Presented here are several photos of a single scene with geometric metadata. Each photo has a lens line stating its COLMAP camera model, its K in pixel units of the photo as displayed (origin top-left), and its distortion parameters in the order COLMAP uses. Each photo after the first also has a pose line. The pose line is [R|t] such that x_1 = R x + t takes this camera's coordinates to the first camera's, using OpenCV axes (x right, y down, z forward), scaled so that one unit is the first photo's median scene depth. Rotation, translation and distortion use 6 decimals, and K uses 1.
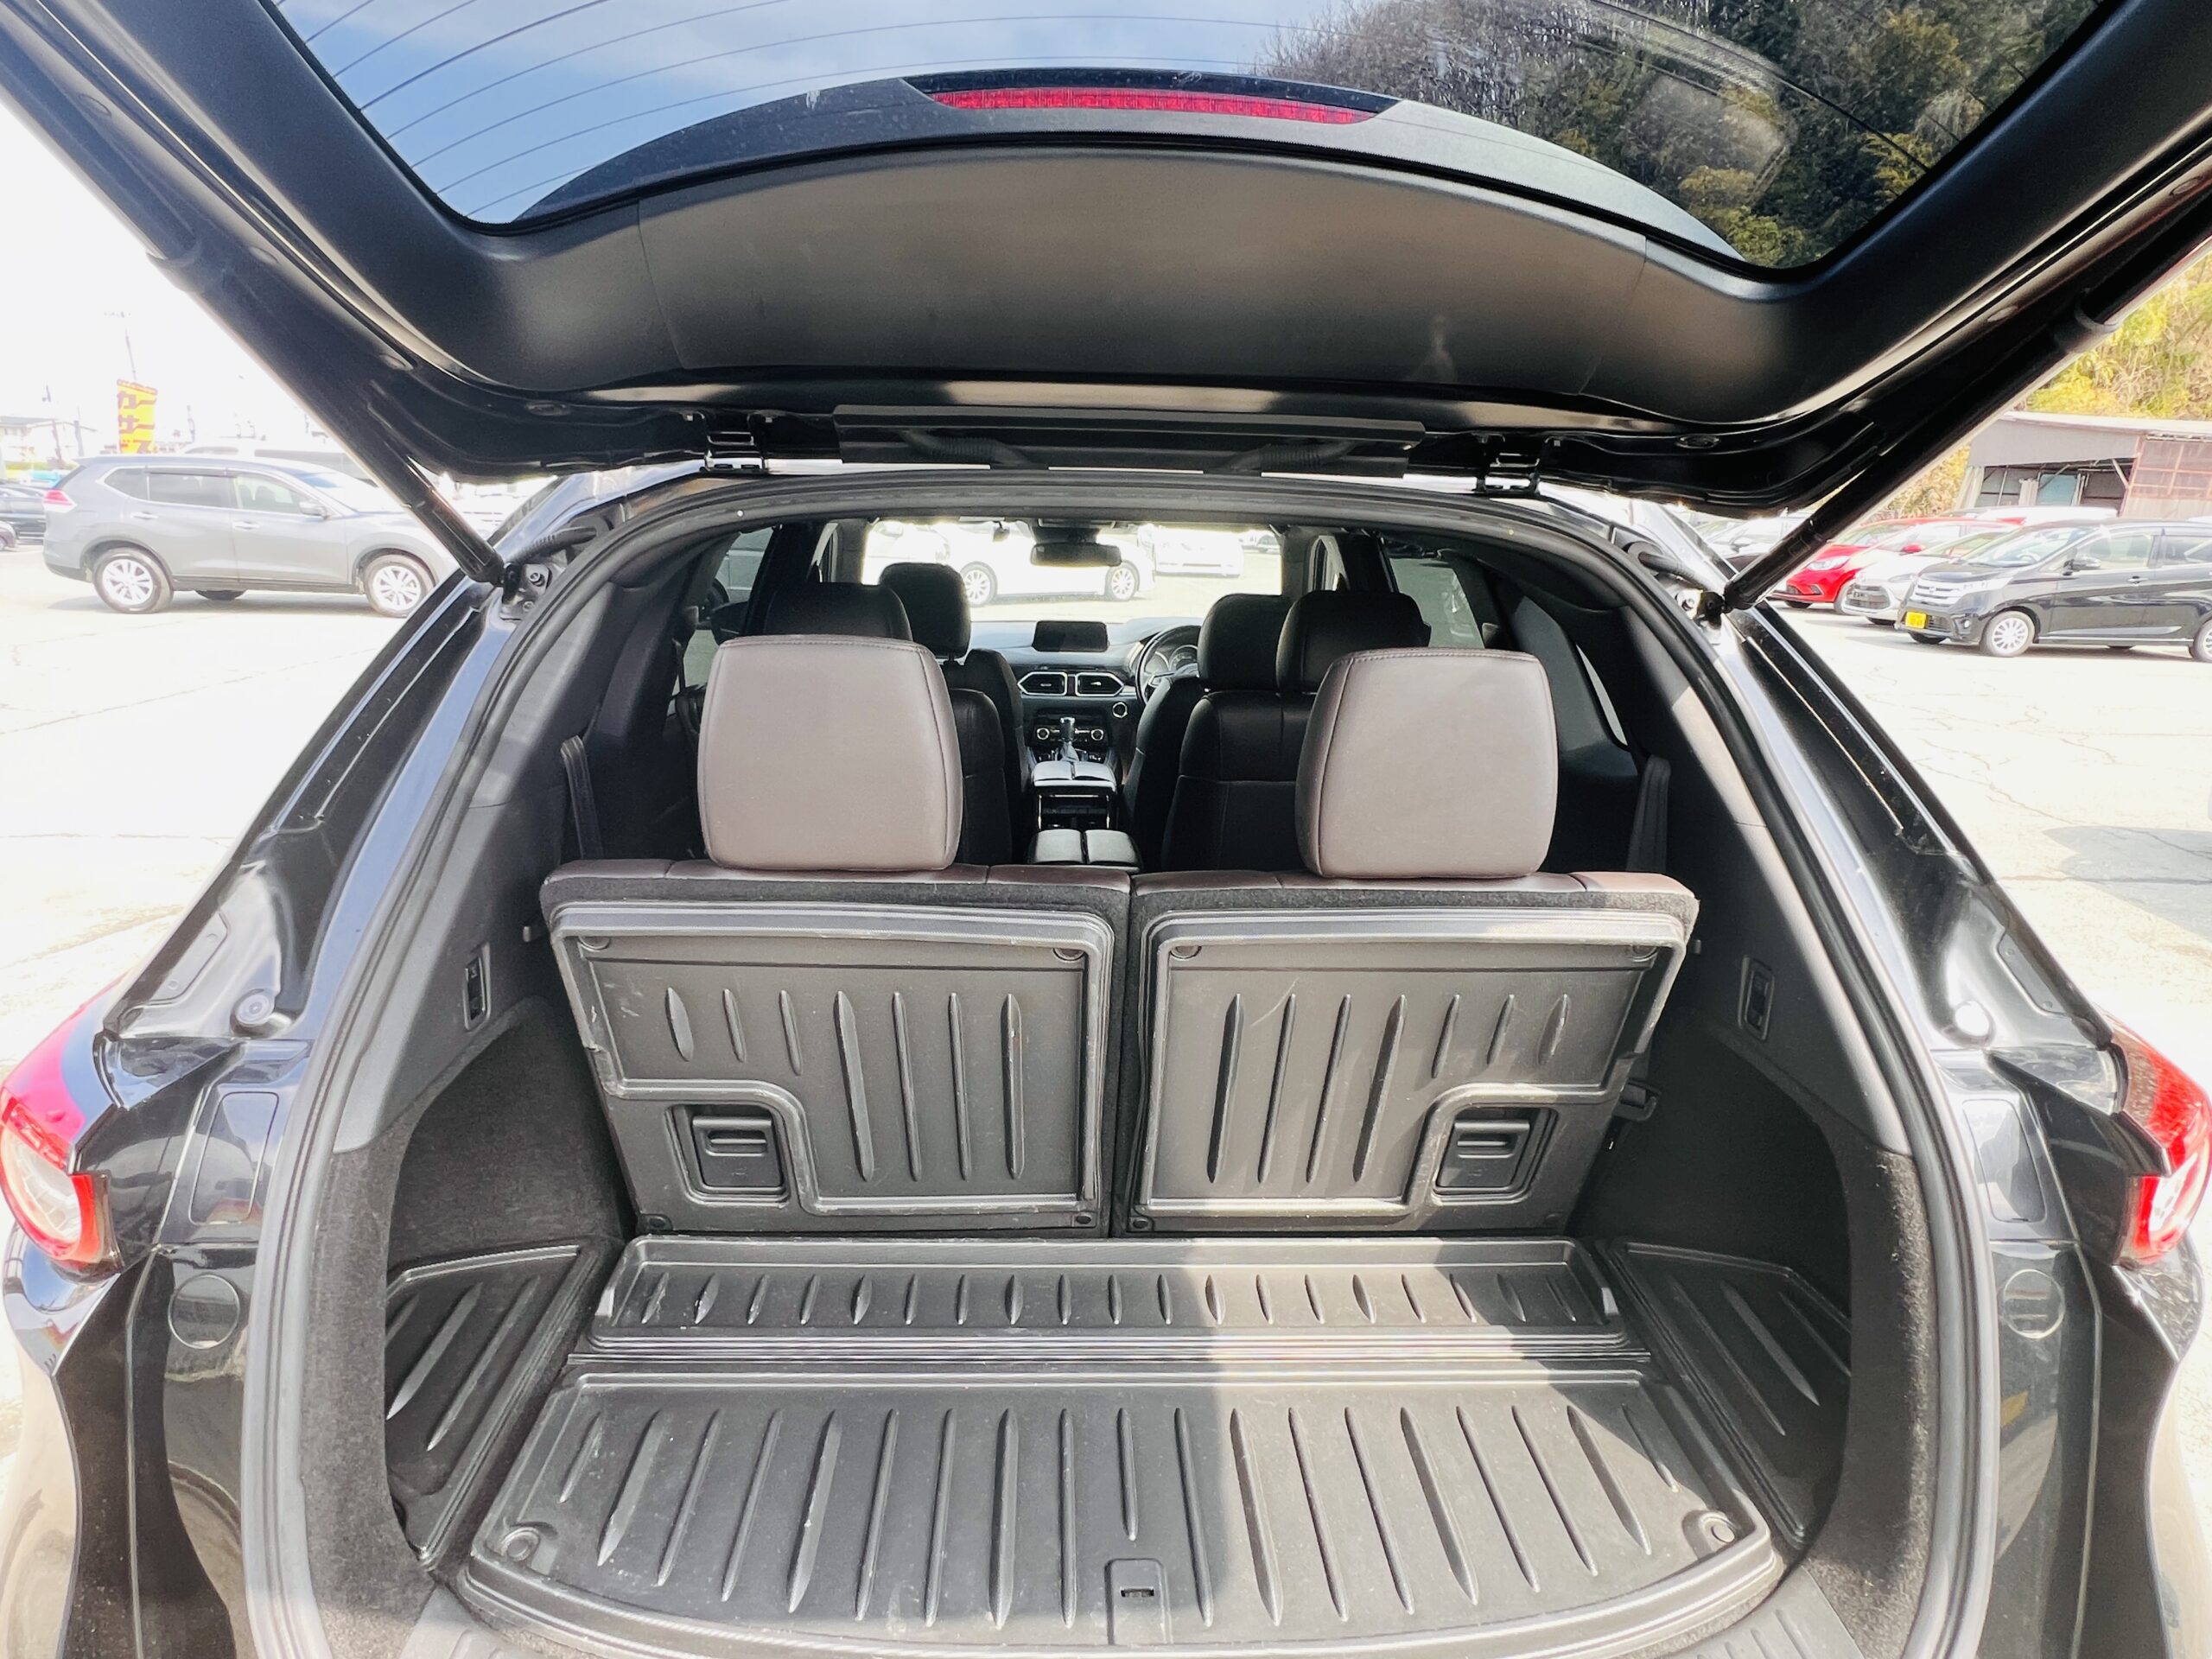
lens RADIAL K [[1202.2, 0, 1106.0], [0, 1202.2, 829.5], [0, 0, 1]] dist [0.026565, -0.001437]
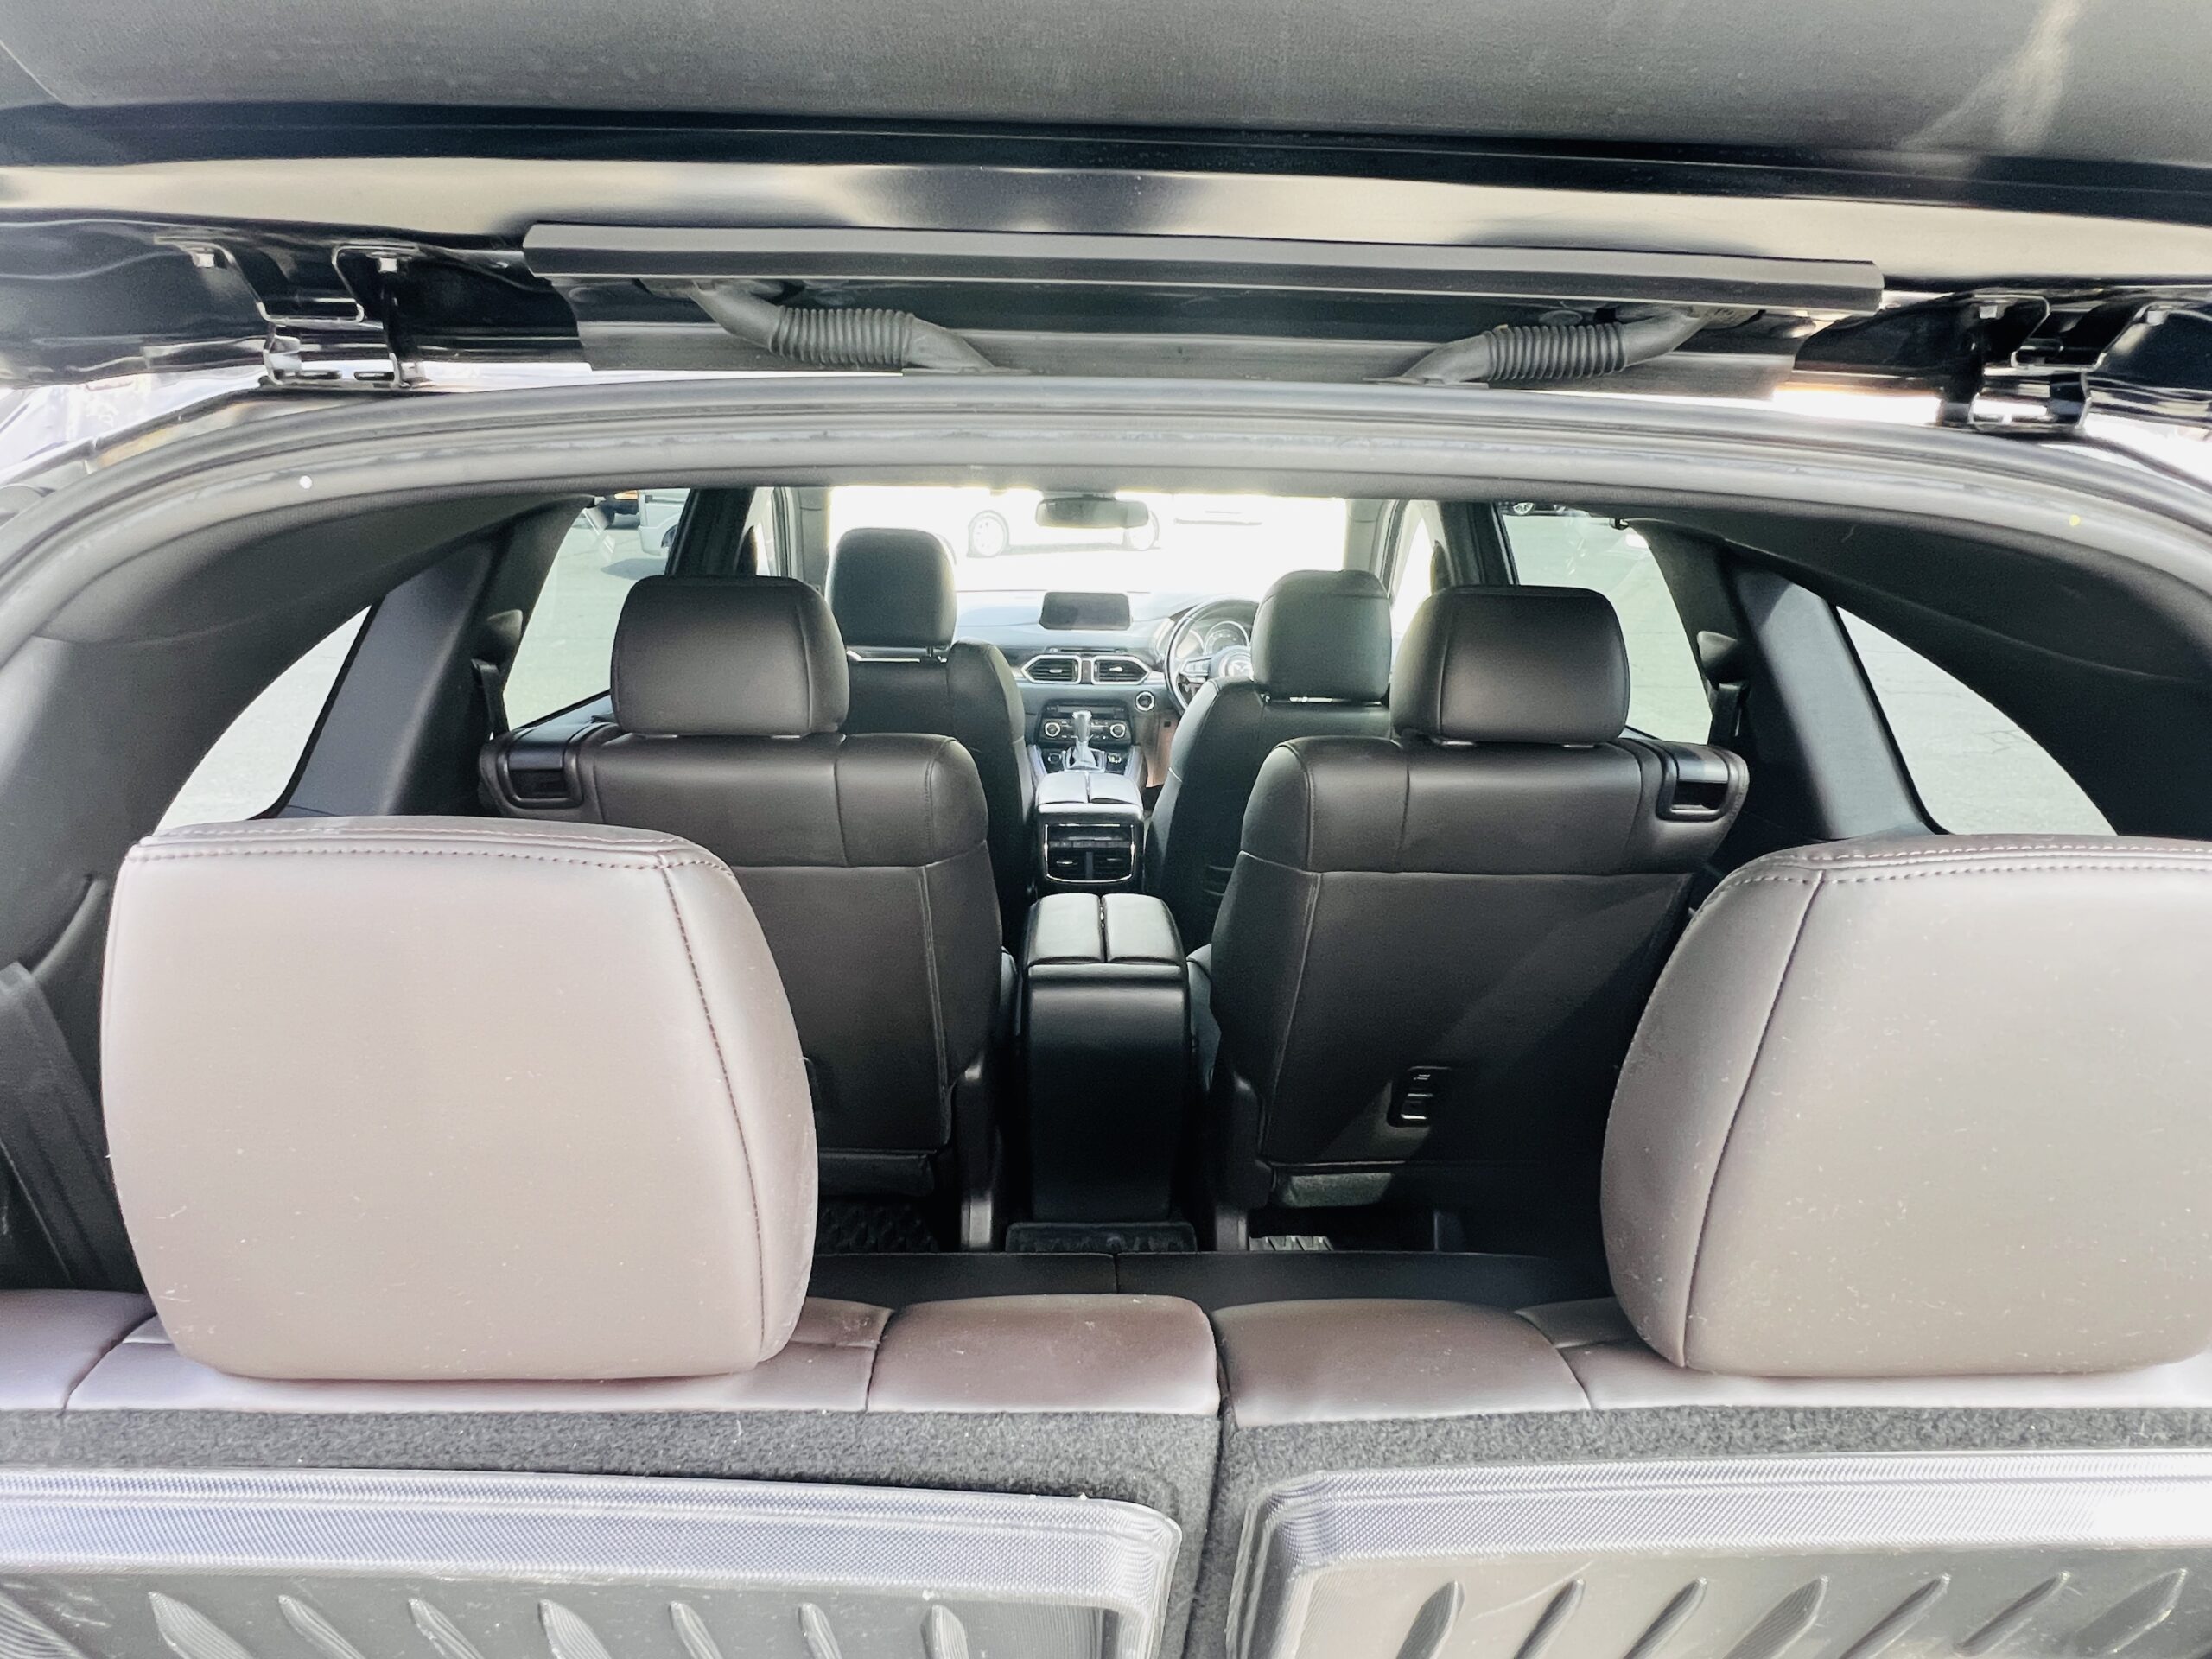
lens RADIAL K [[1202.2, 0, 1106.0], [0, 1202.2, 829.5], [0, 0, 1]] dist [0.026565, -0.001437]
pose [[0.999906, 0.001904, -0.013602, -0.004639], [-0.001318, 0.999075, 0.042972, -0.055072], [0.013671, -0.042950, 0.998984, 0.197692]]
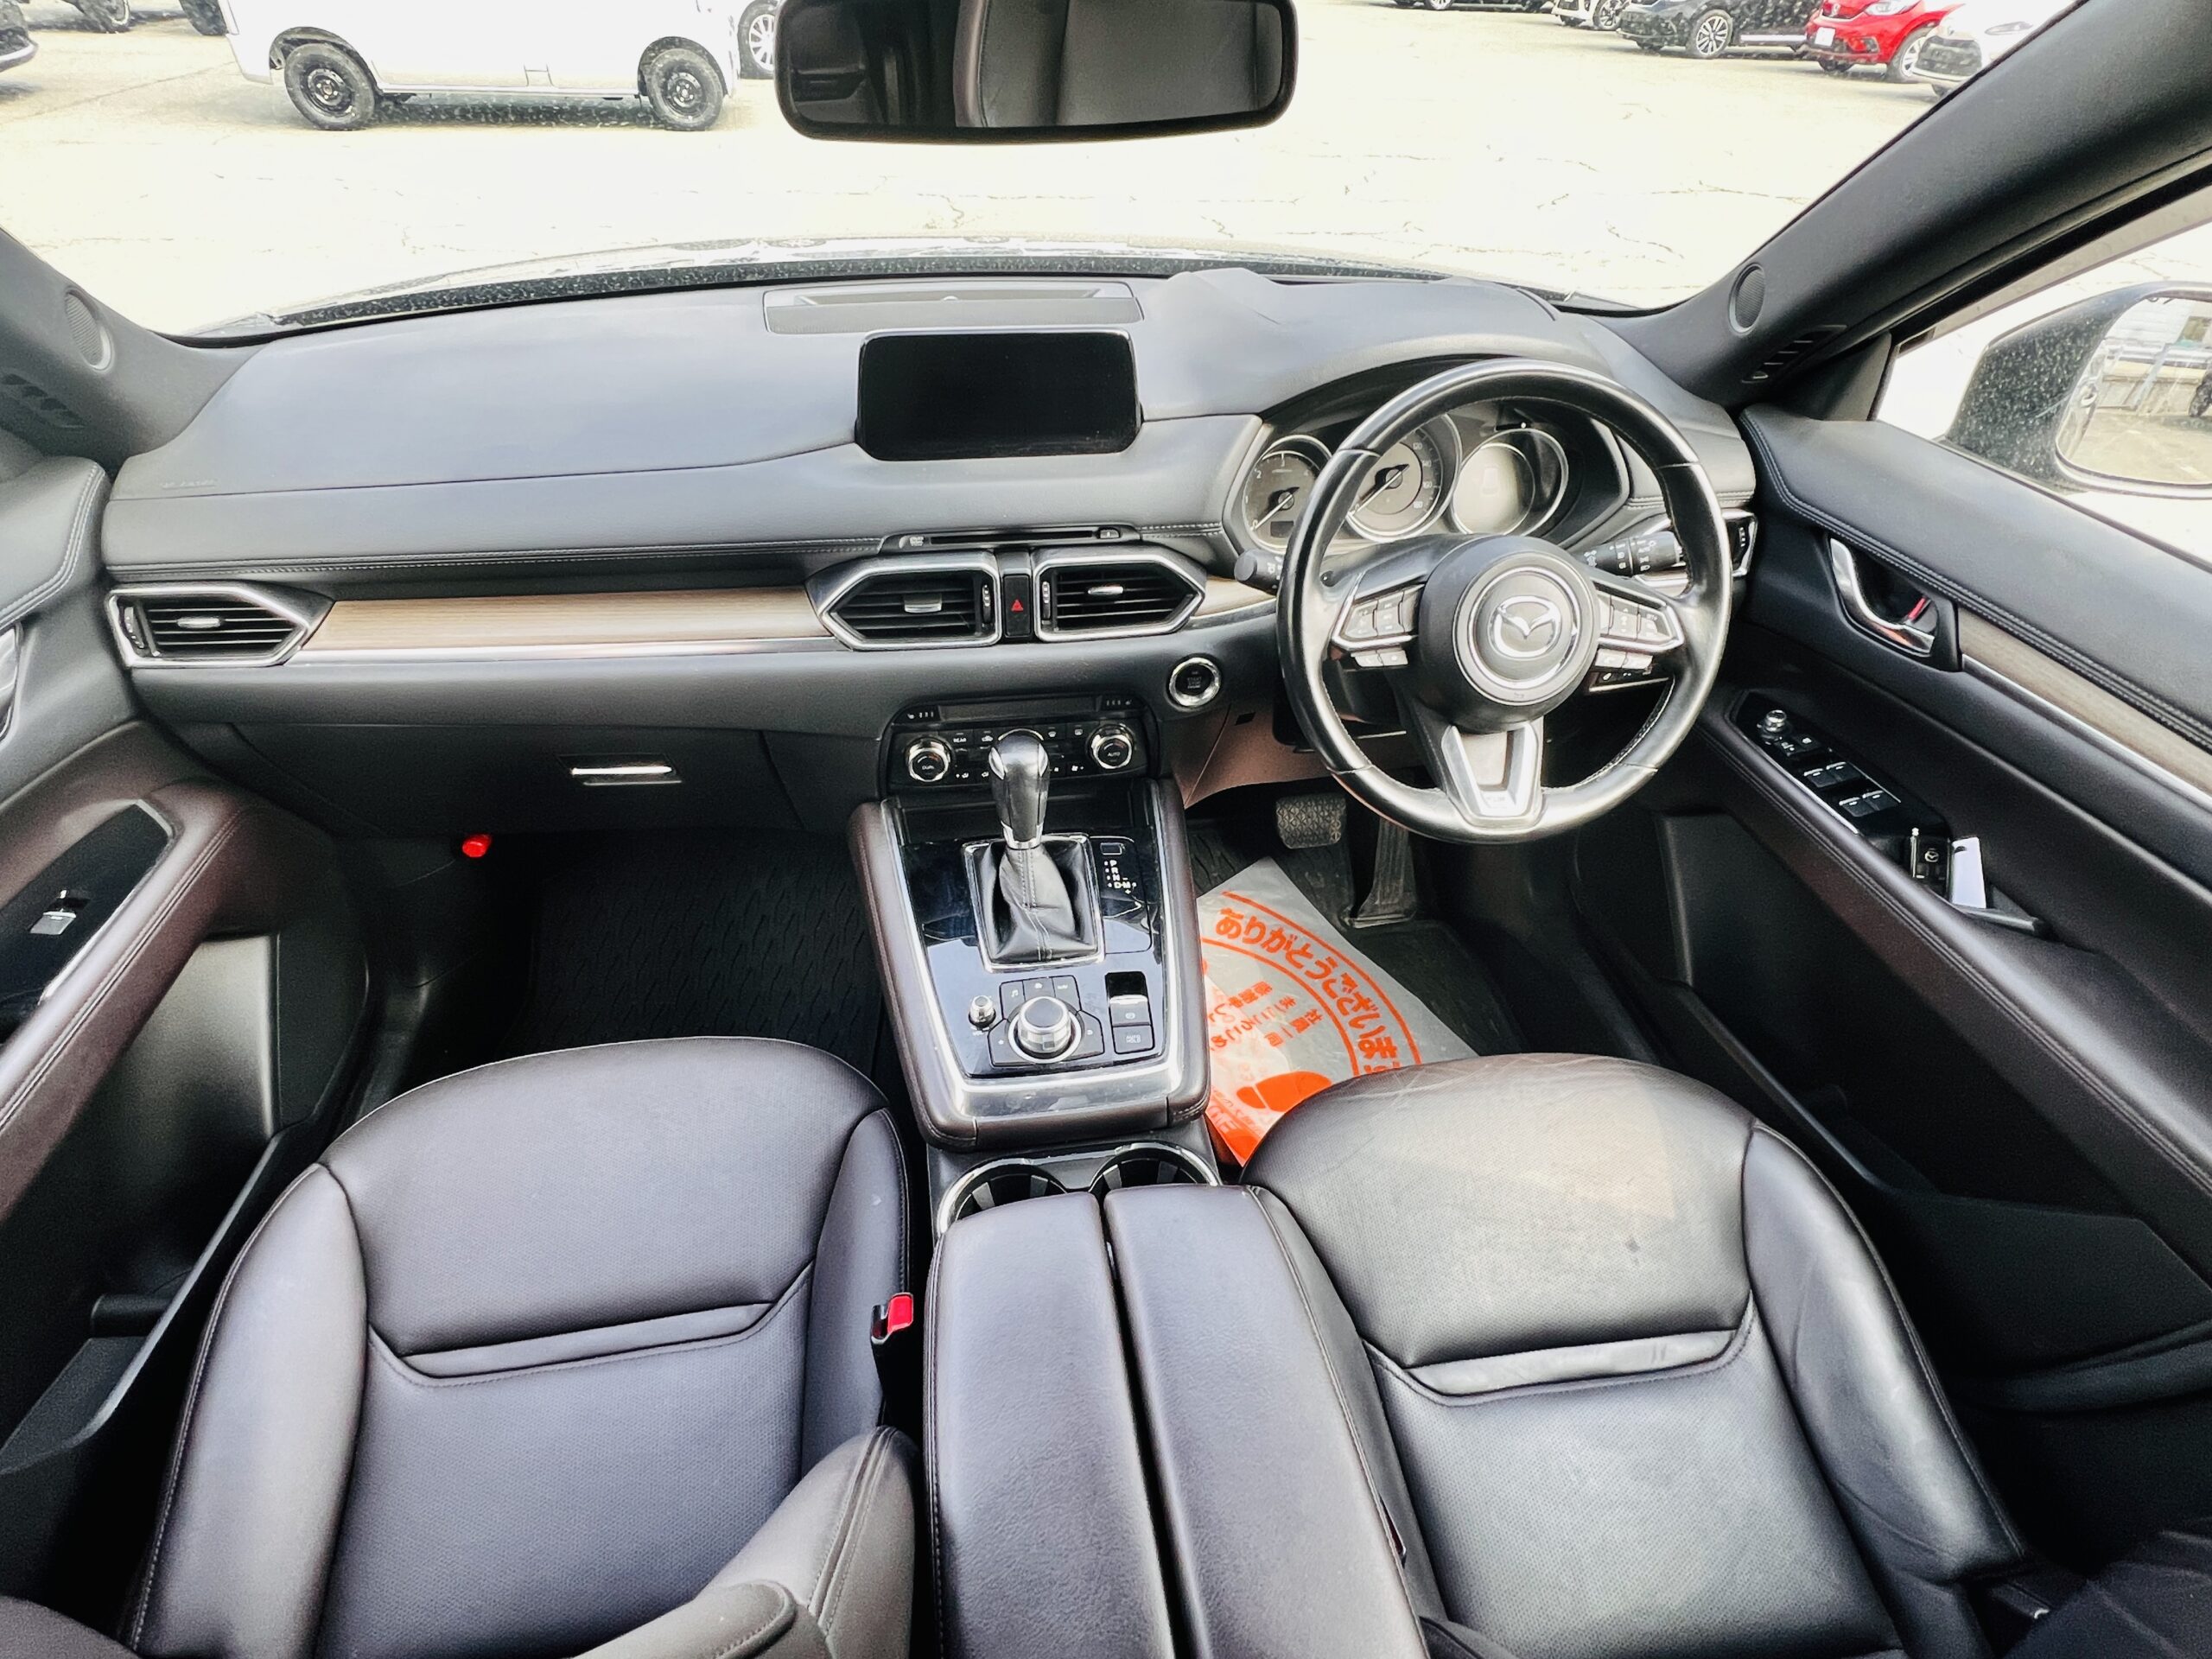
lens RADIAL K [[1202.2, 0, 1106.0], [0, 1202.2, 829.5], [0, 0, 1]] dist [0.026565, -0.001437]
pose [[0.993564, -0.067847, 0.090707, -0.043951], [0.029848, 0.929288, 0.368148, -0.203021], [-0.109270, -0.363071, 0.925332, 0.858073]]
